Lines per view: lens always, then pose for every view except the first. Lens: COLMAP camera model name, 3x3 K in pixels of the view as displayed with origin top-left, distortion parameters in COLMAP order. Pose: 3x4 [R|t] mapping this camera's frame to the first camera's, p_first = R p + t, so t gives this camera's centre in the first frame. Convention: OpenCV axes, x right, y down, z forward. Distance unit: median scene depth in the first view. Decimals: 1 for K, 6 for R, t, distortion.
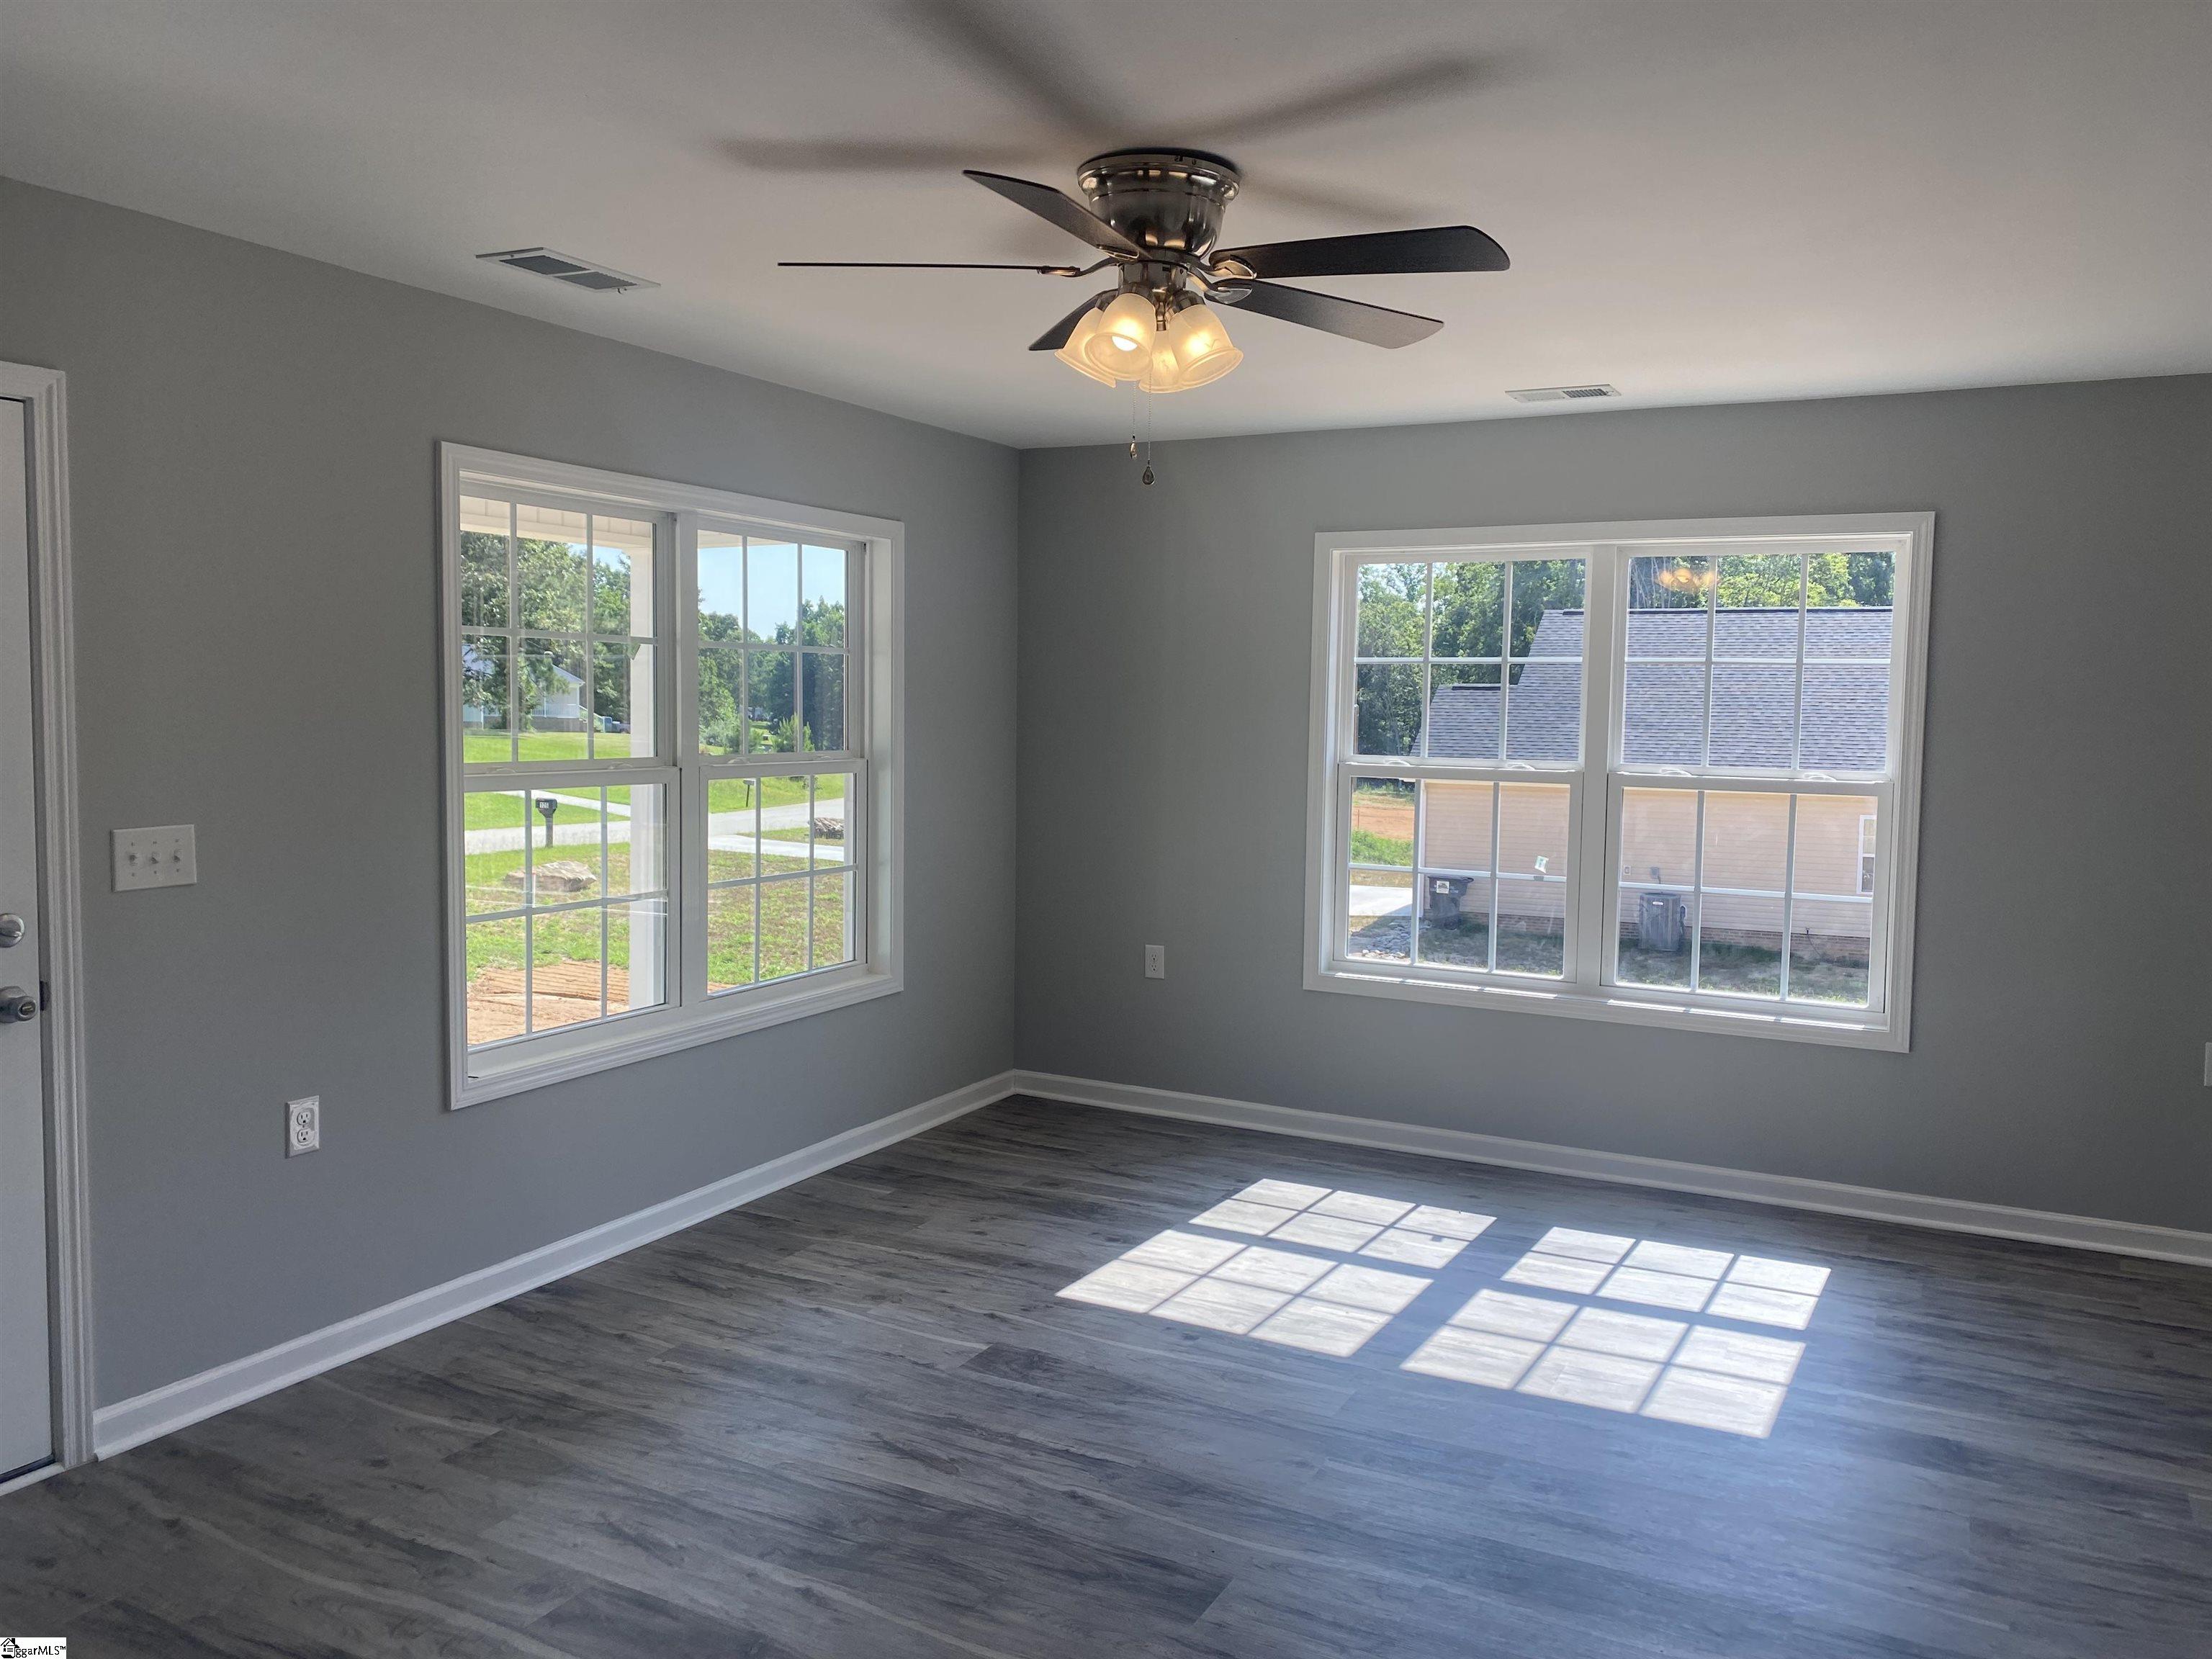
lens RADIAL K [[1709.2, 0, 1106.2], [0, 1709.2, 830.5], [0, 0, 1]] dist [0.055342, -0.045956]
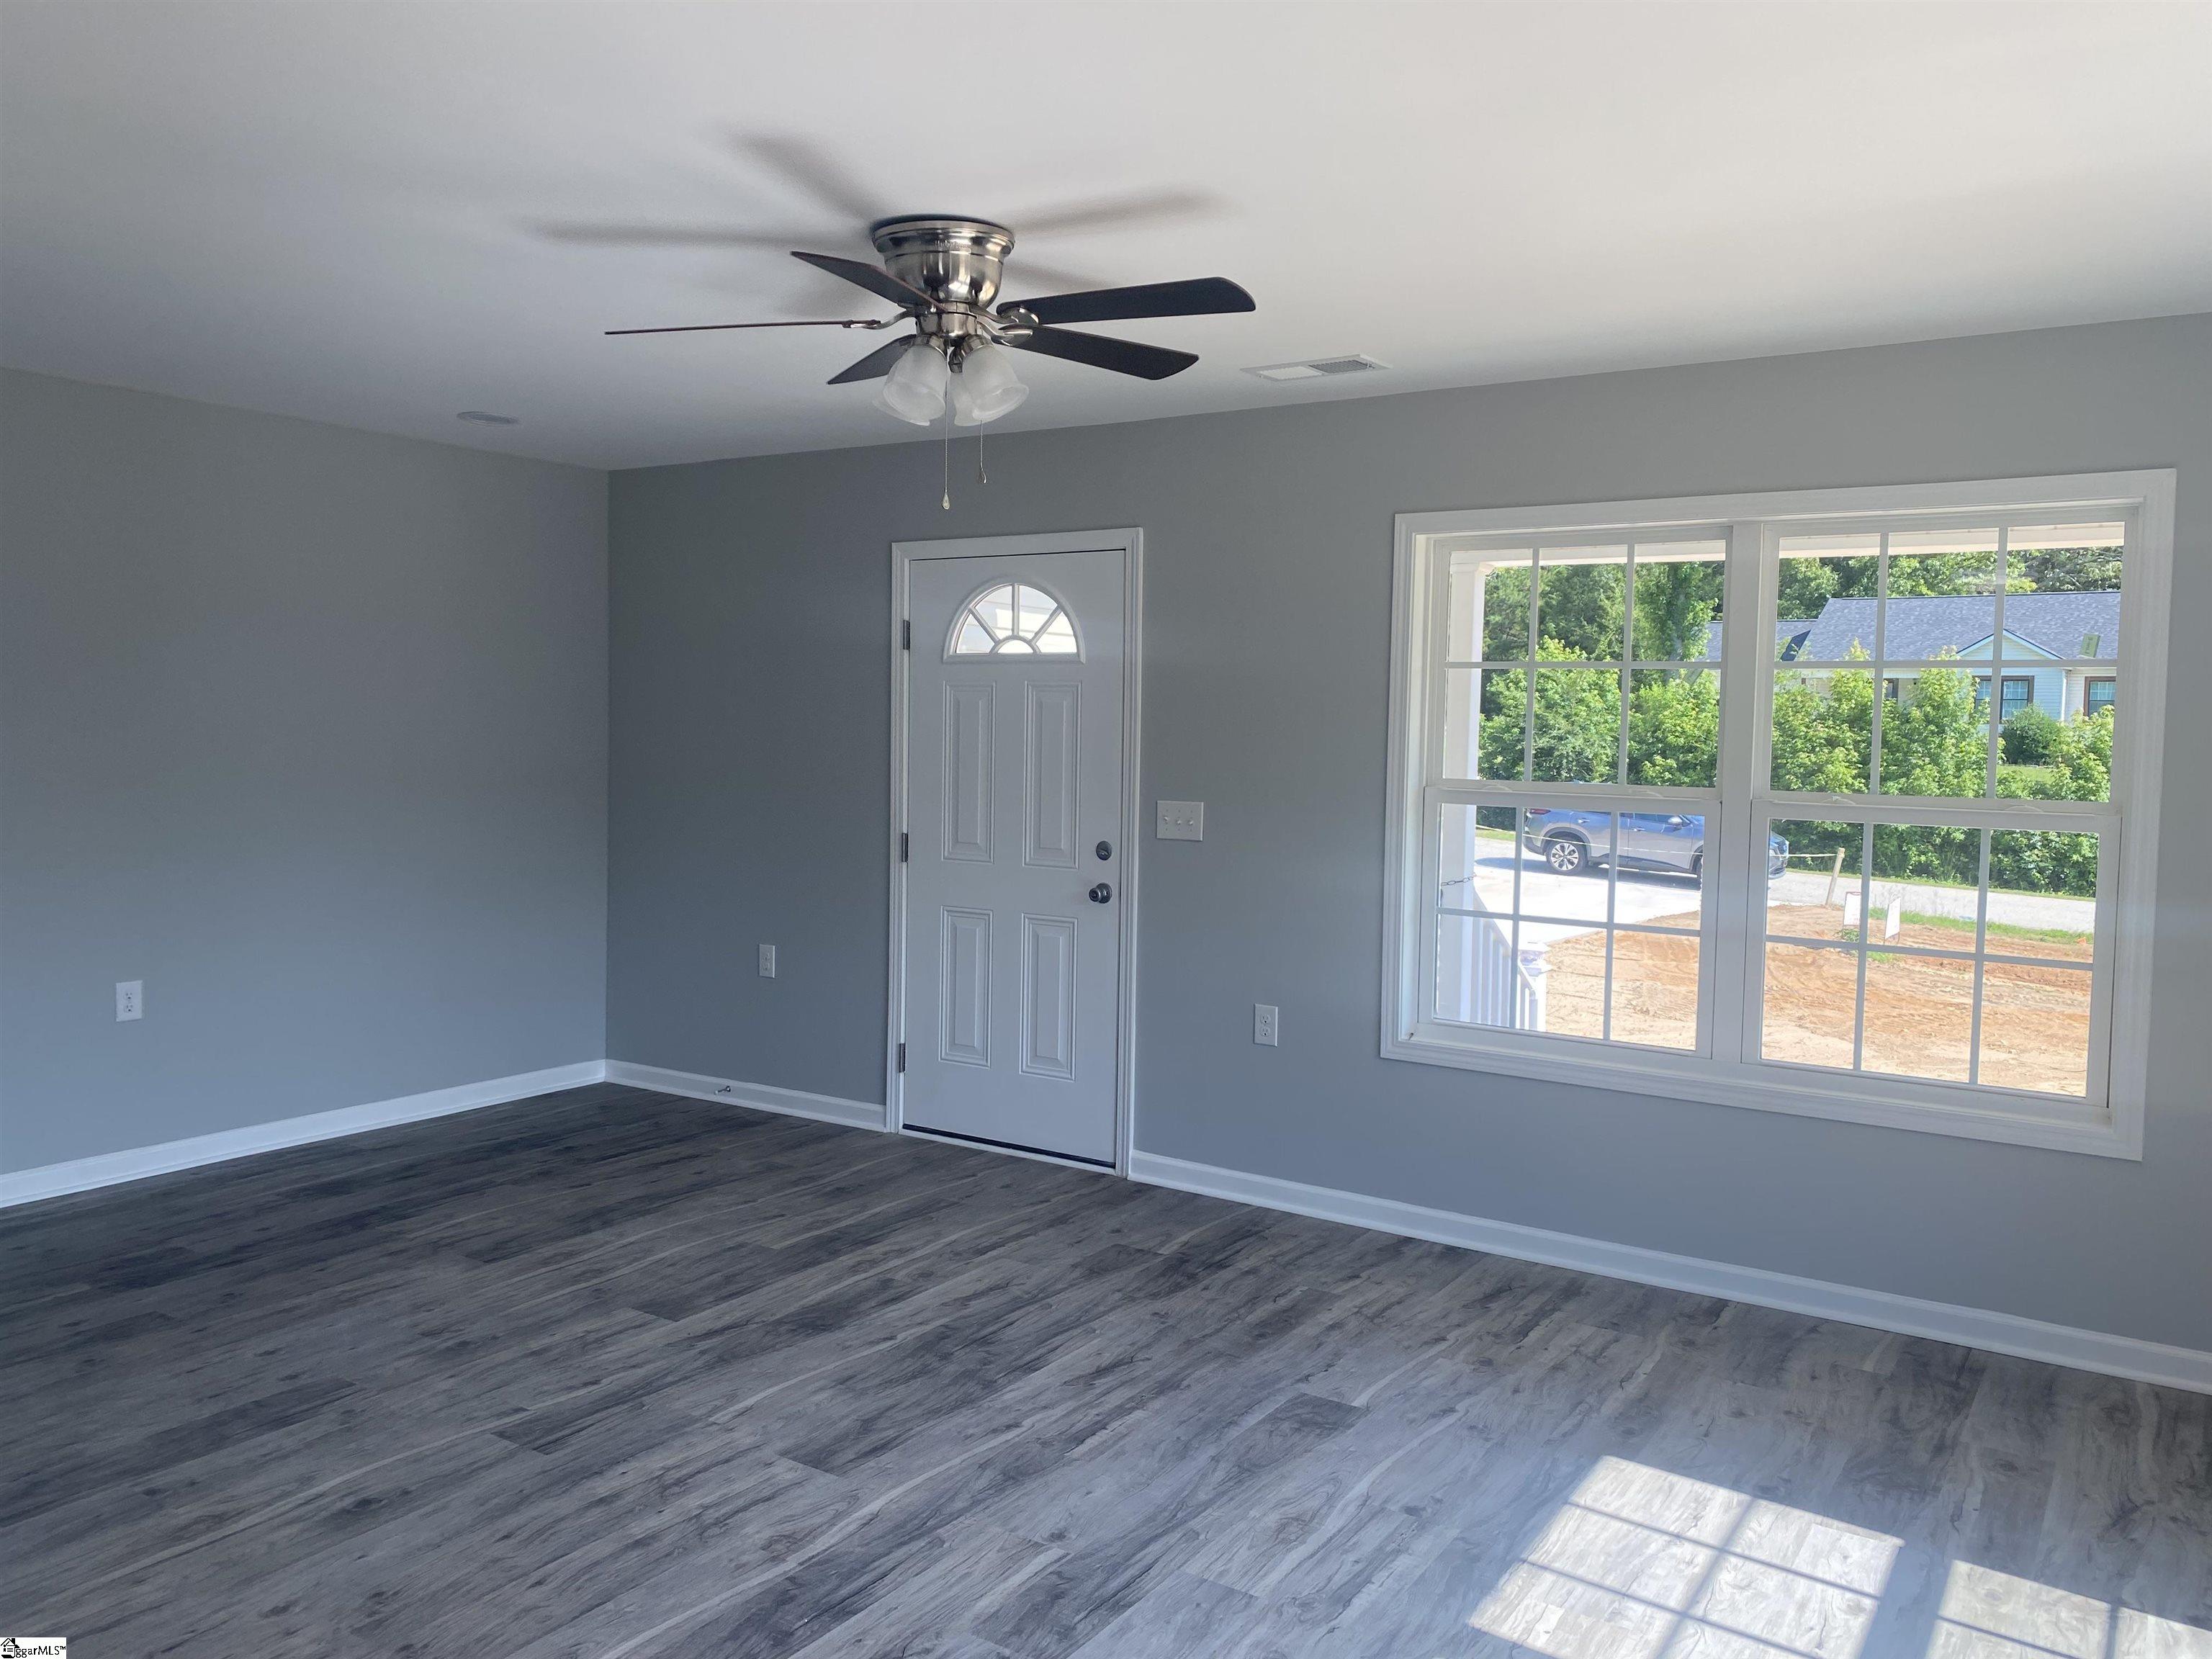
lens RADIAL K [[1709.2, 0, 1116.9], [0, 1709.2, 793.8], [0, 0, 1]] dist [0.055342, -0.045956]
pose [[-0.098118, 0.026706, -0.994816, 0.857673], [-0.101616, 0.994146, 0.036710, -0.051052], [0.989973, 0.104691, -0.094830, 0.914476]]
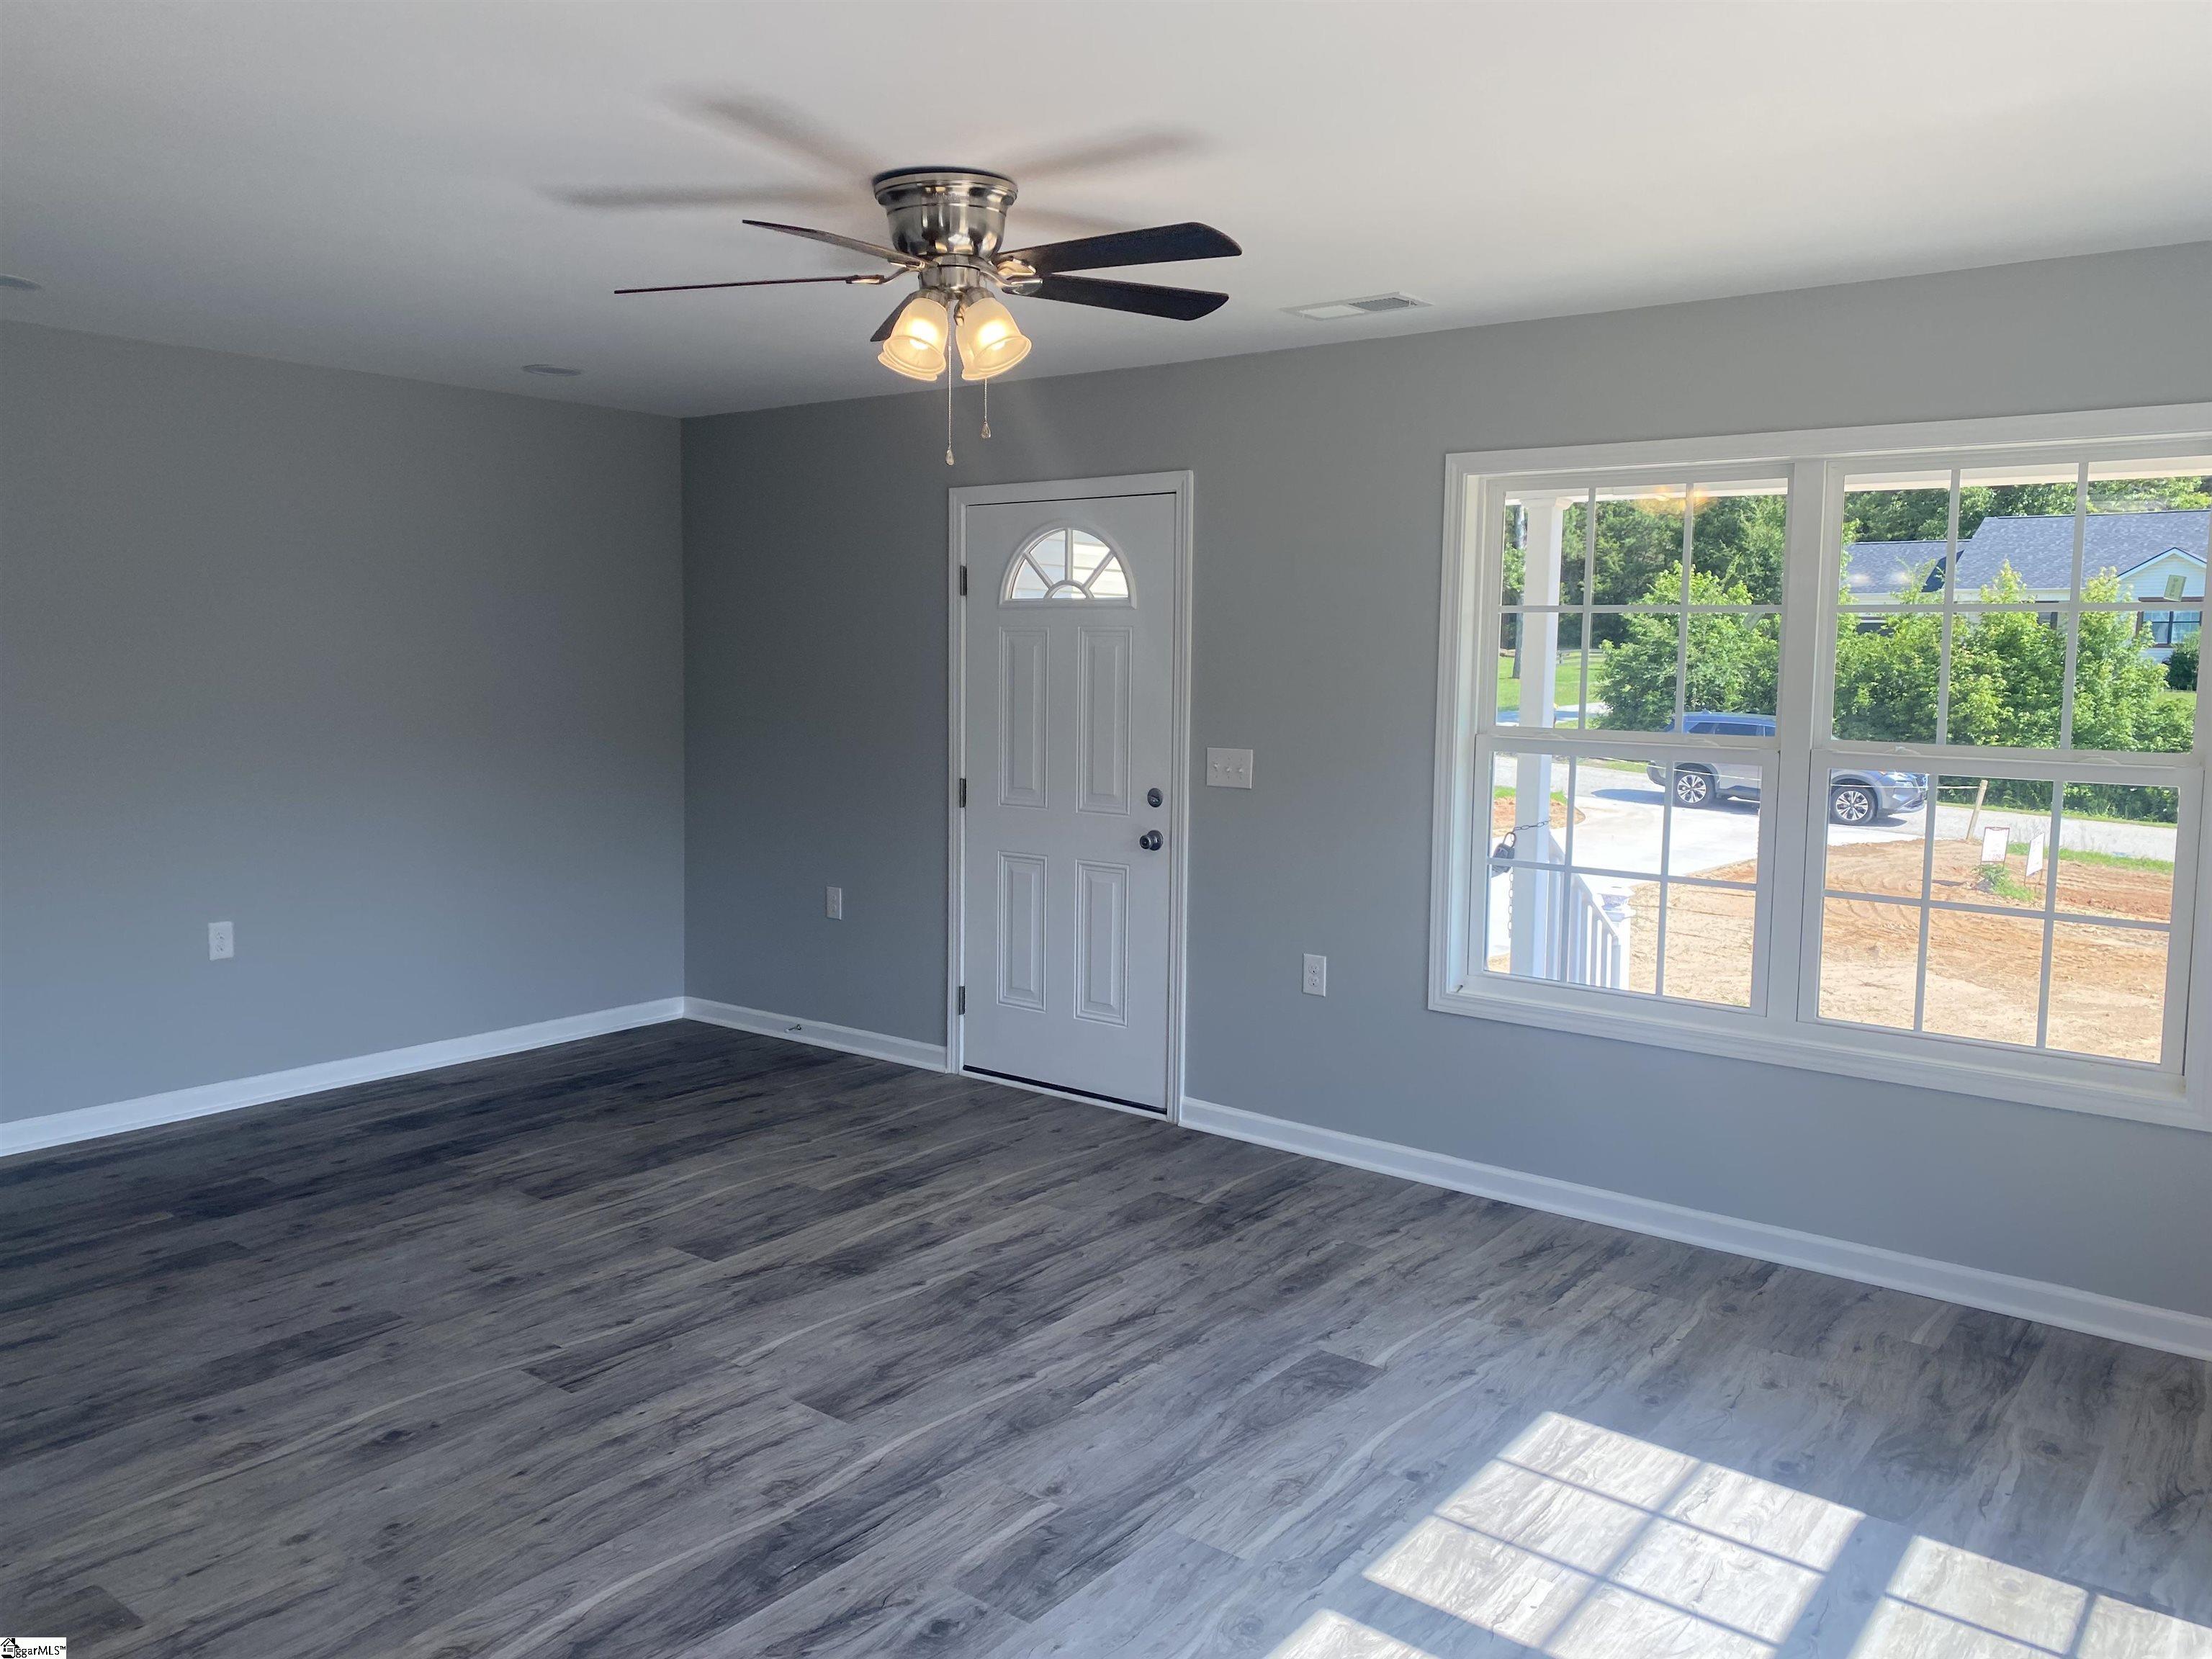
lens RADIAL K [[1709.2, 0, 1102.8], [0, 1709.2, 778.8], [0, 0, 1]] dist [0.055342, -0.045956]
pose [[-0.179481, 0.059764, -0.981944, 0.842087], [-0.095730, 0.992355, 0.077895, -0.071216], [0.979093, 0.107982, -0.172388, 0.971444]]
